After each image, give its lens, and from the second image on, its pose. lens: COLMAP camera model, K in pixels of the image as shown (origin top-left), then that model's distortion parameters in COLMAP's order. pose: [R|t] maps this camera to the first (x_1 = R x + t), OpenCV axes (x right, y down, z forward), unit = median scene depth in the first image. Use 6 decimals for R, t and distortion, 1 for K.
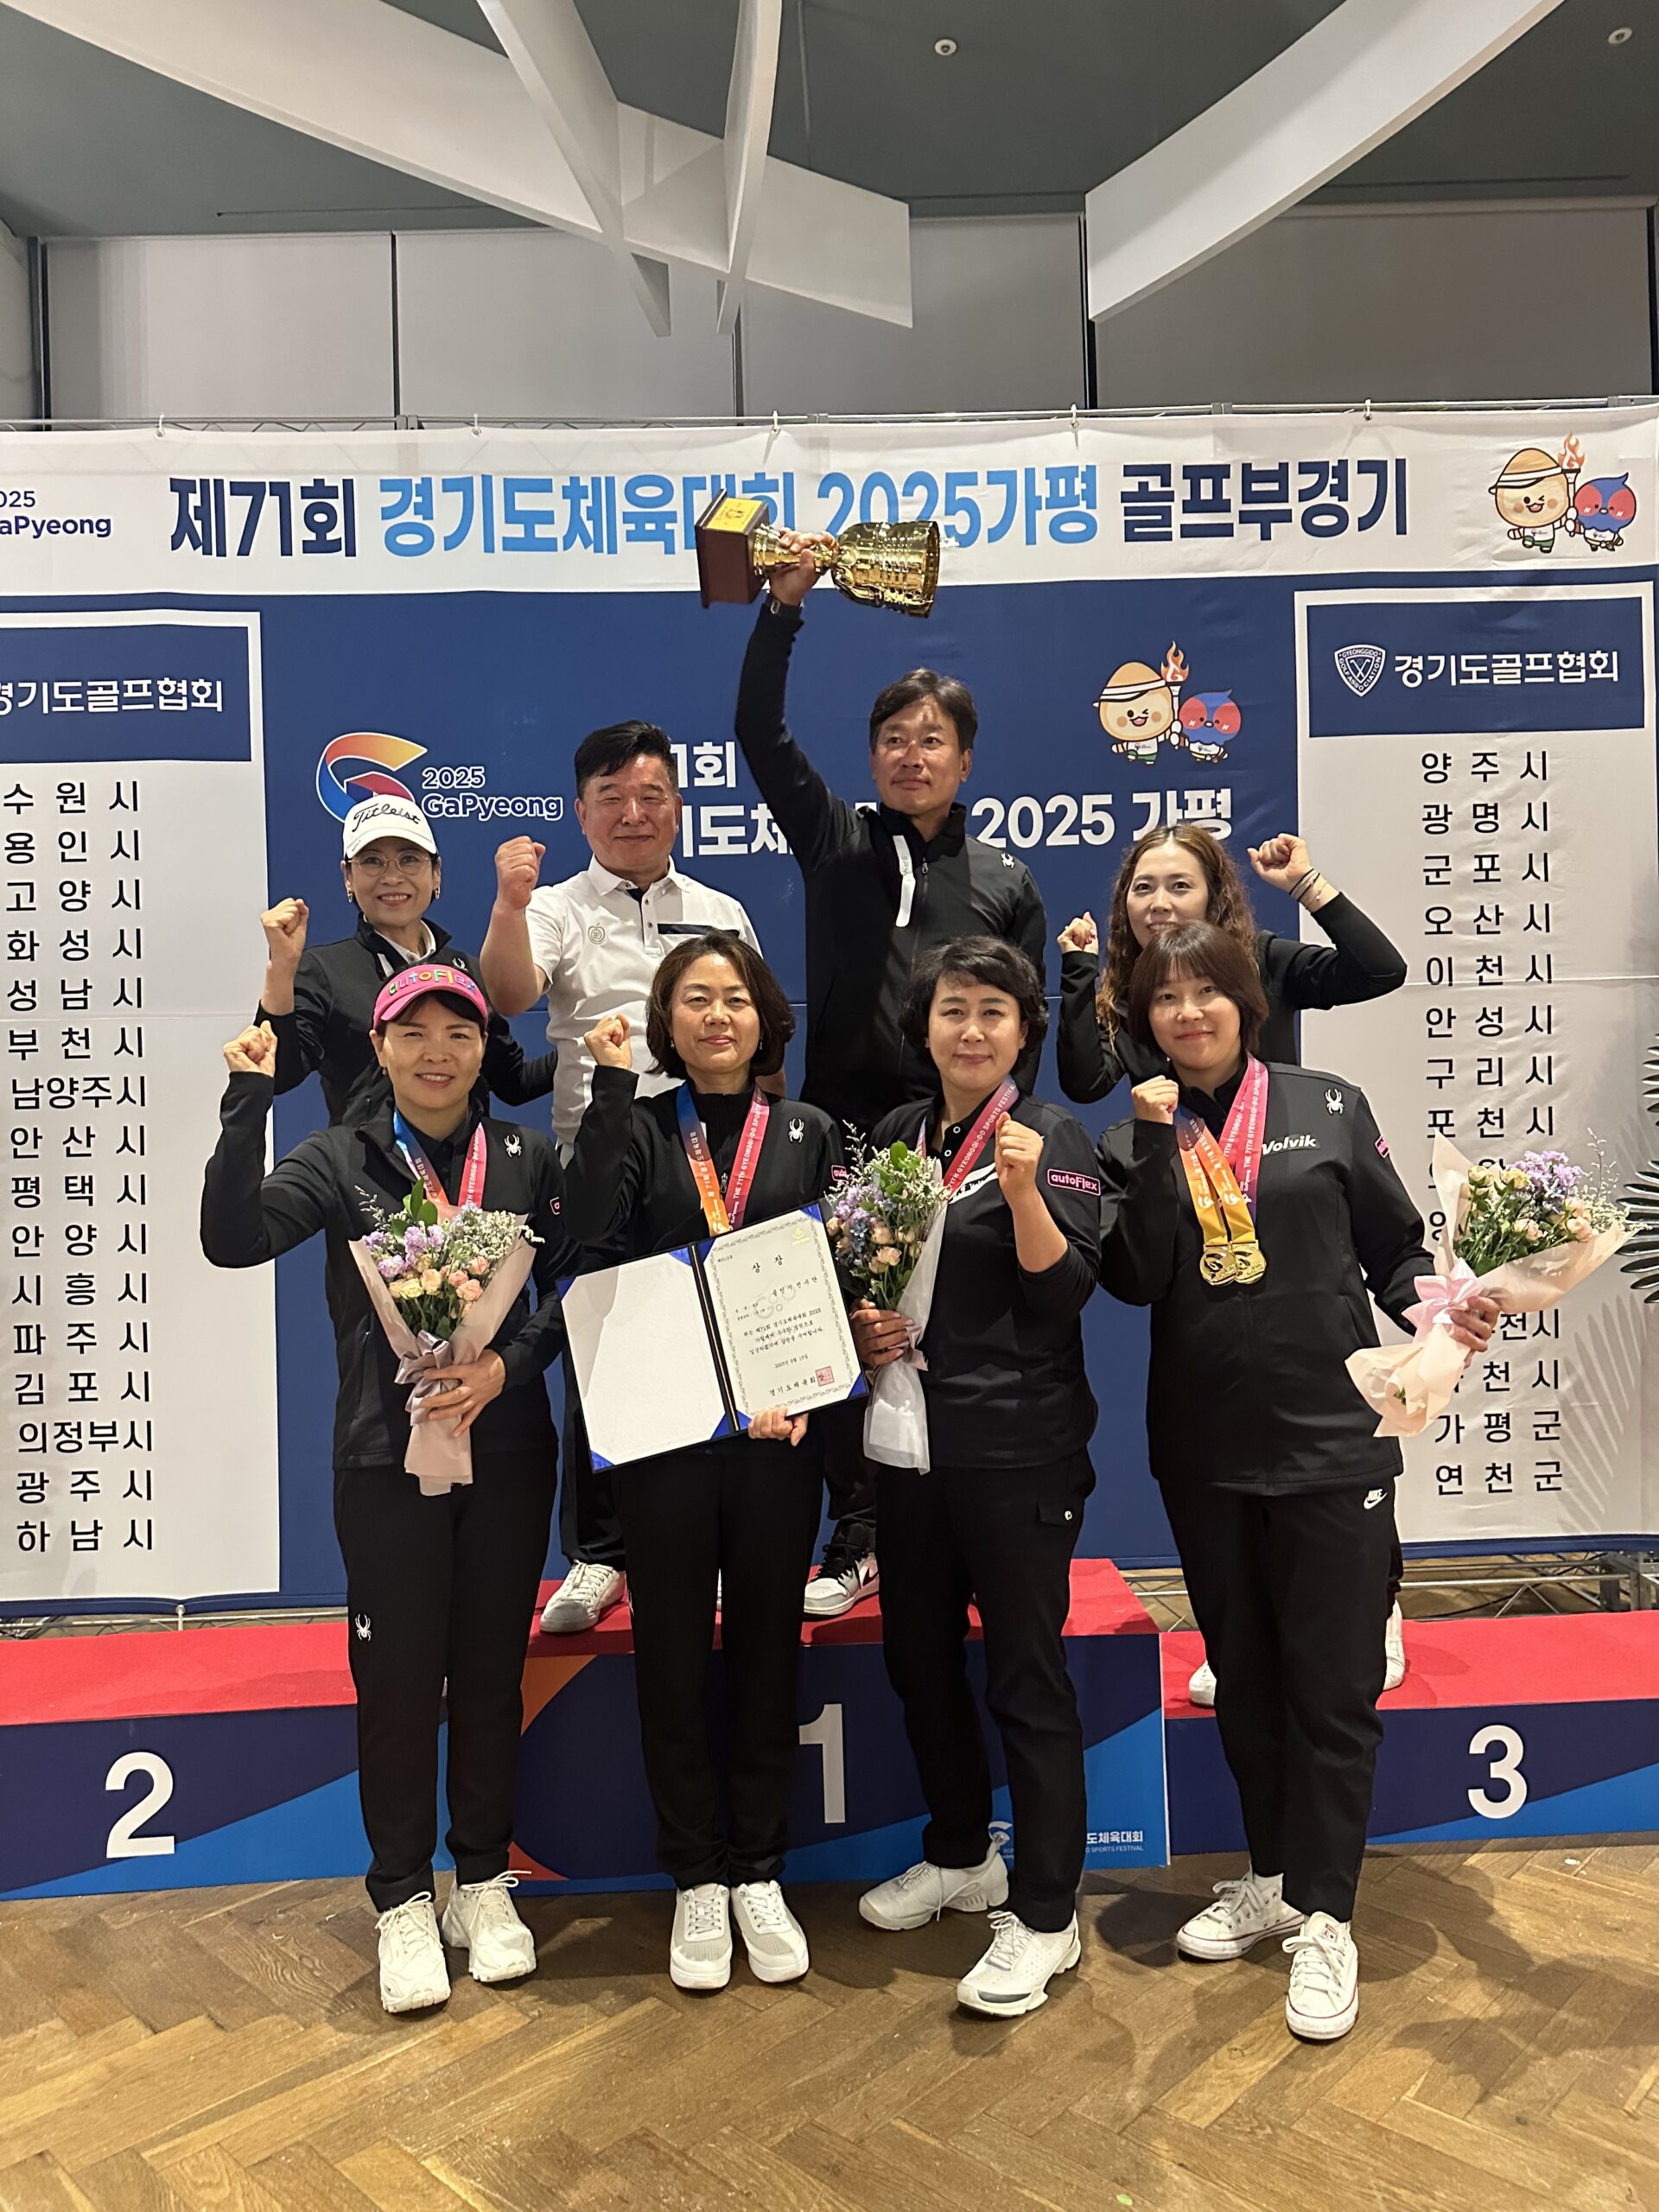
lens RADIAL K [[1522.0, 0, 821.9], [0, 1522.0, 1111.6], [0, 0, 1]] dist [0.003366, -0.008611]
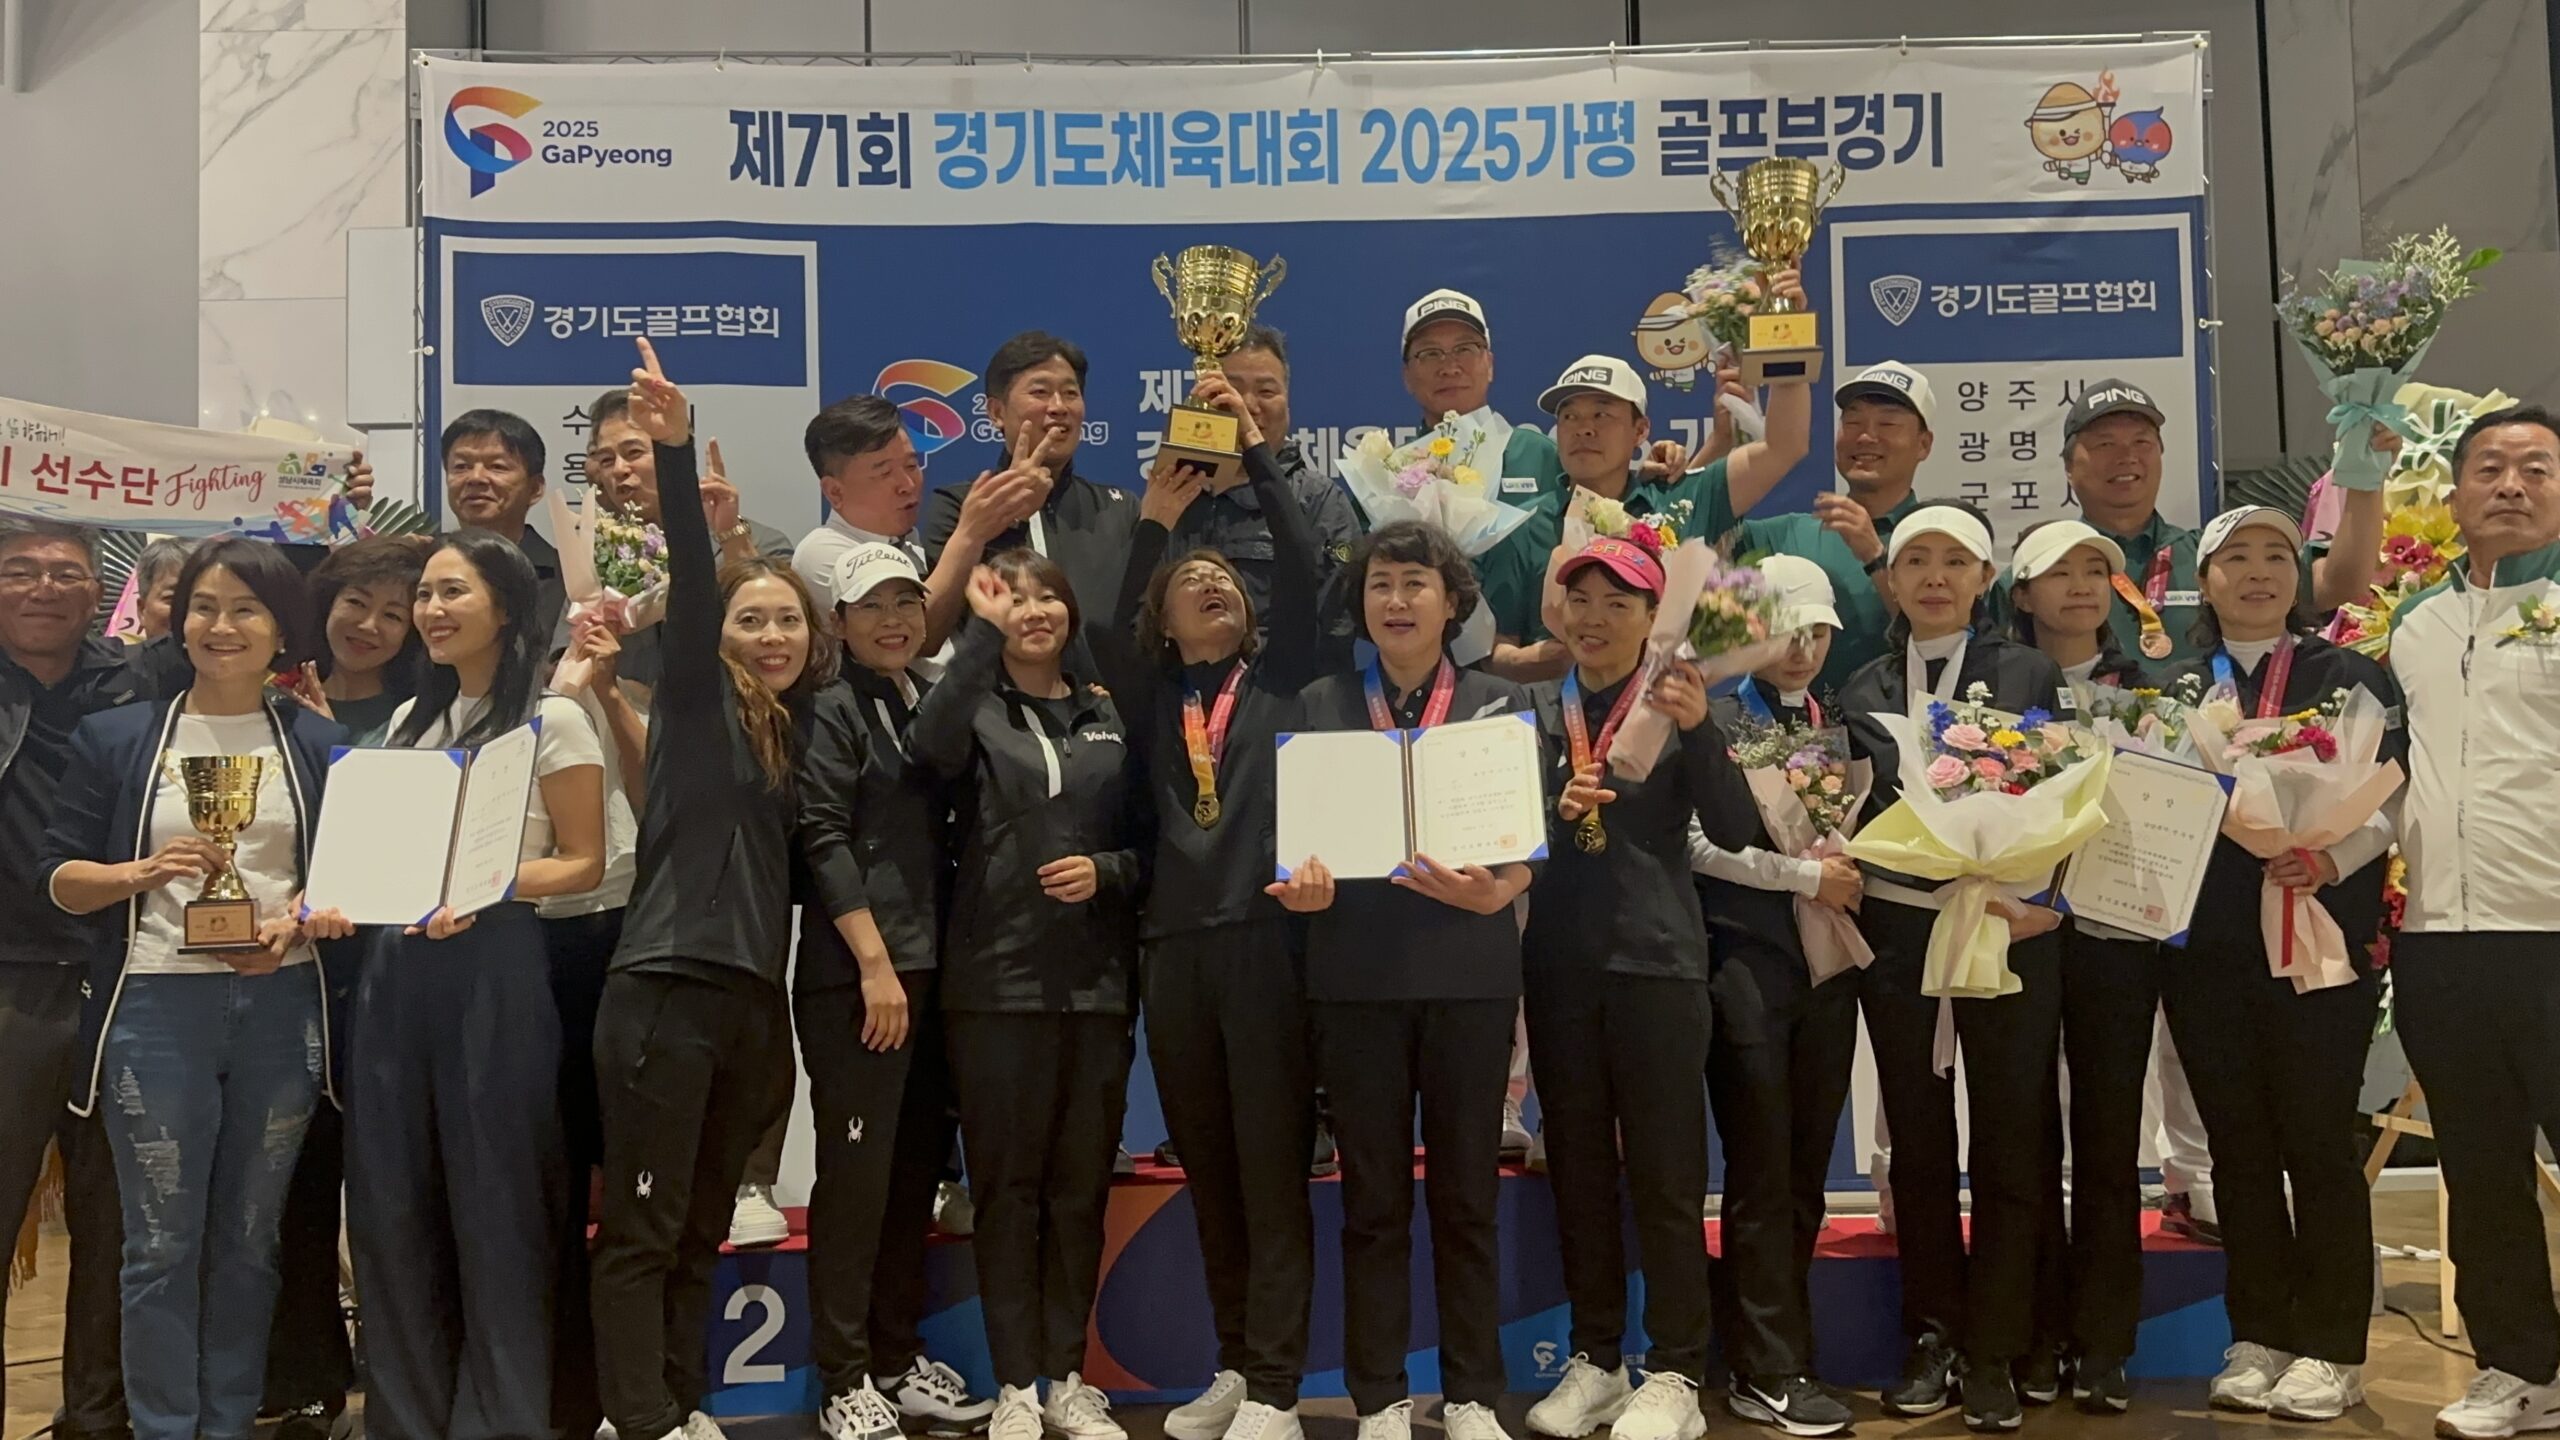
lens RADIAL K [[2058.3, 0, 1276.0], [0, 2058.3, 726.8], [0, 0, 1]] dist [0.059242, -0.061843]
pose [[0.999934, 0.006060, -0.009736, -0.044030], [-0.006543, 0.998706, -0.050427, 0.066240], [0.009418, 0.050487, 0.998680, -0.369505]]
